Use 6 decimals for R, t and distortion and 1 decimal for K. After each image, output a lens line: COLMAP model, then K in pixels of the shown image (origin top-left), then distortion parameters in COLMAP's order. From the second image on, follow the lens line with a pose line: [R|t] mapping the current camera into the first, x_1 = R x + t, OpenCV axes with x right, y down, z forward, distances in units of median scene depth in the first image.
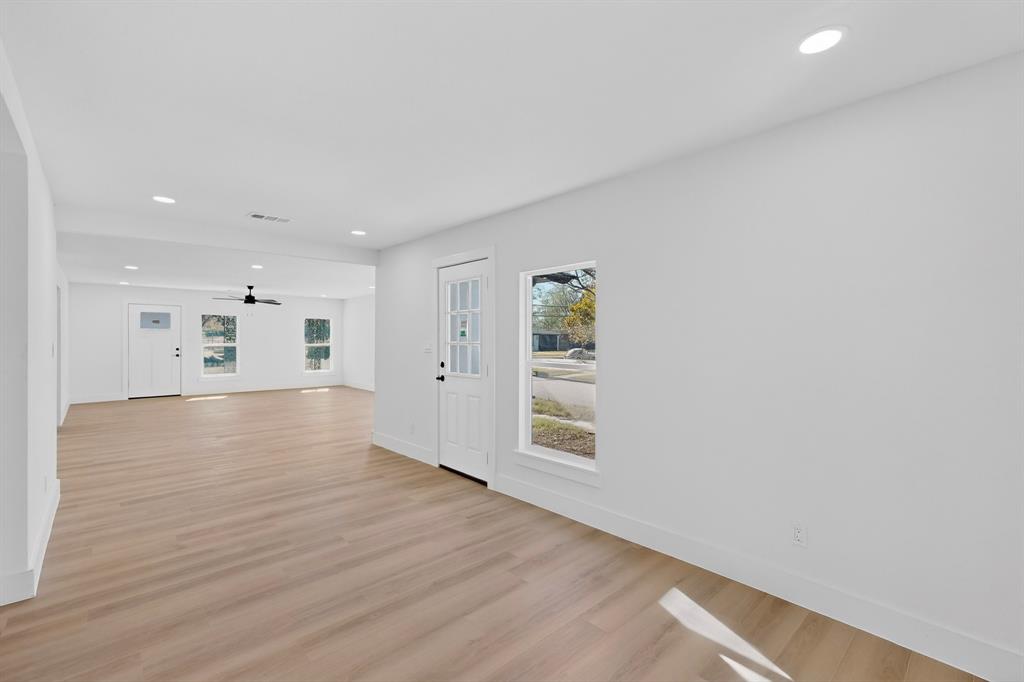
lens RADIAL K [[445.0, 0, 512.0], [0, 445.0, 341.0], [0, 0, 1]] dist [-0.001940, -0.000074]
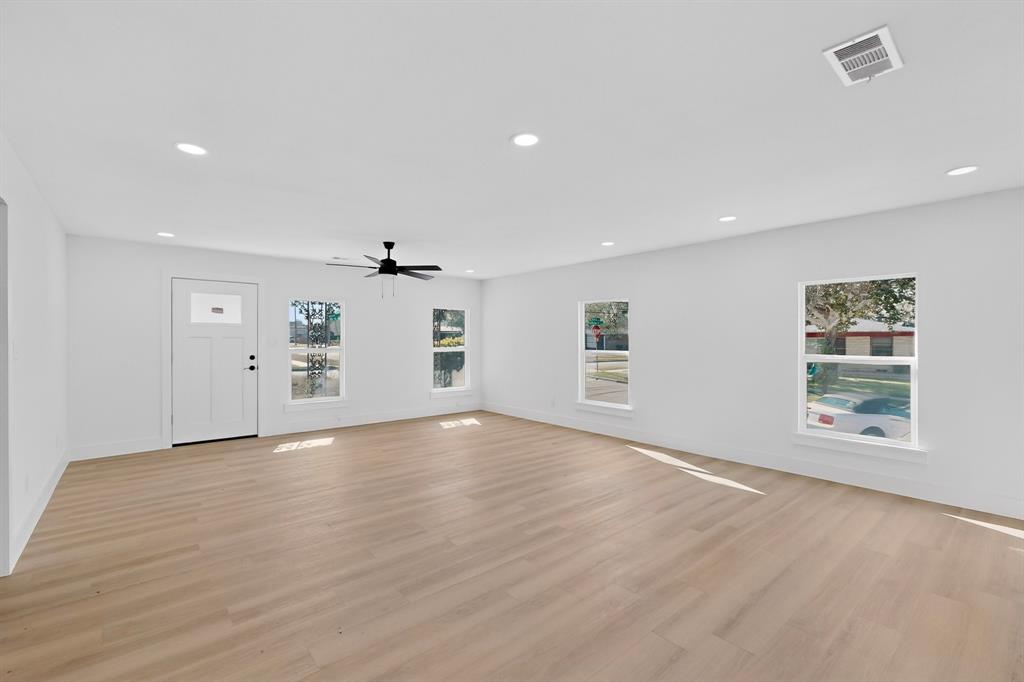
lens RADIAL K [[456.4, 0, 515.3], [0, 456.4, 343.6], [0, 0, 1]] dist [0.000302, 0.000005]
pose [[0.998765, -0.001140, -0.049665, -0.405647], [0.001370, 0.999988, 0.004605, -0.002441], [0.049659, -0.004668, 0.998755, 0.449323]]
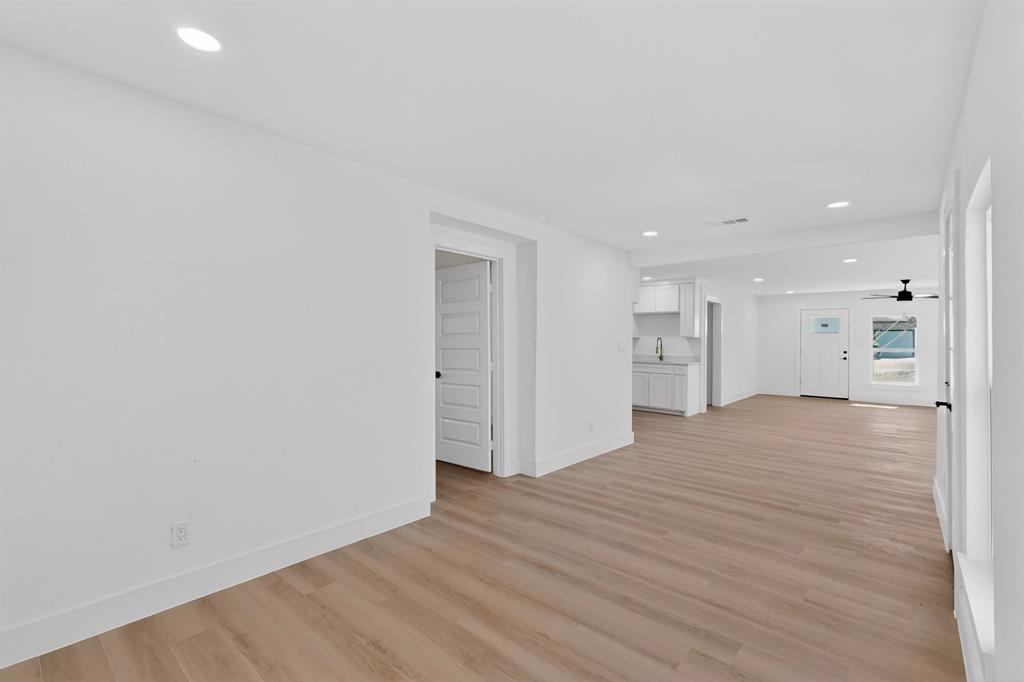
lens RADIAL K [[456.4, 0, 515.3], [0, 456.4, 343.6], [0, 0, 1]] dist [0.000302, 0.000005]
pose [[0.113690, 0.008908, -0.993476, 0.190506], [-0.013219, 0.999885, 0.007453, 0.001052], [0.993428, 0.012285, 0.113795, 0.164256]]
